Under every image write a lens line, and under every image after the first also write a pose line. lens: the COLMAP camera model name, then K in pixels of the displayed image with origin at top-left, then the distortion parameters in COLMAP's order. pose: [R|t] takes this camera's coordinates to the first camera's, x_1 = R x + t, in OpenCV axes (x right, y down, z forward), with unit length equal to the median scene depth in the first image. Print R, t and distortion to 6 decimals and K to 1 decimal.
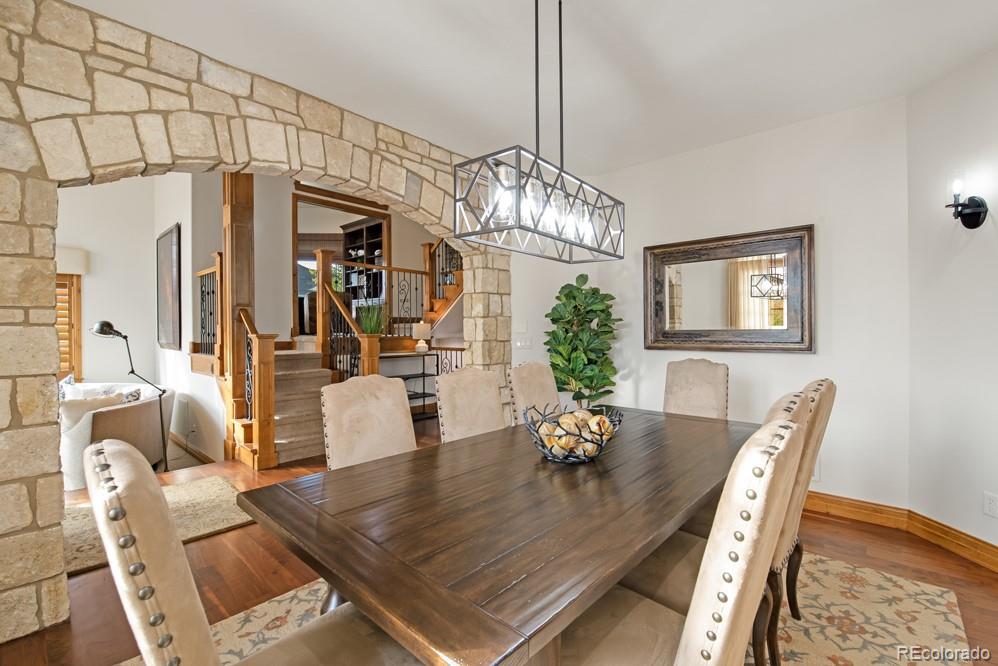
lens RADIAL K [[440.0, 0, 500.9], [0, 440.0, 330.3], [0, 0, 1]] dist [-0.000311, -0.004479]
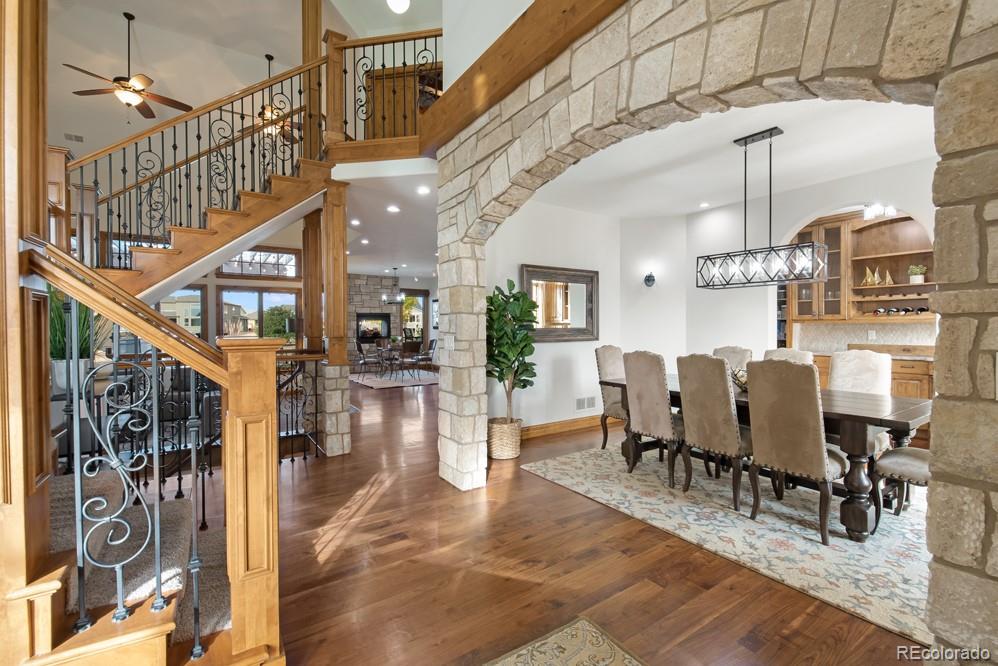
lens RADIAL K [[440.0, 0, 496.5], [0, 440.0, 329.1], [0, 0, 1]] dist [-0.000311, -0.004479]
pose [[0.238738, 0.000704, 0.971084, -0.707128], [0.007283, 0.999970, -0.002515, 0.005334], [-0.971057, 0.007673, 0.238726, 0.555984]]
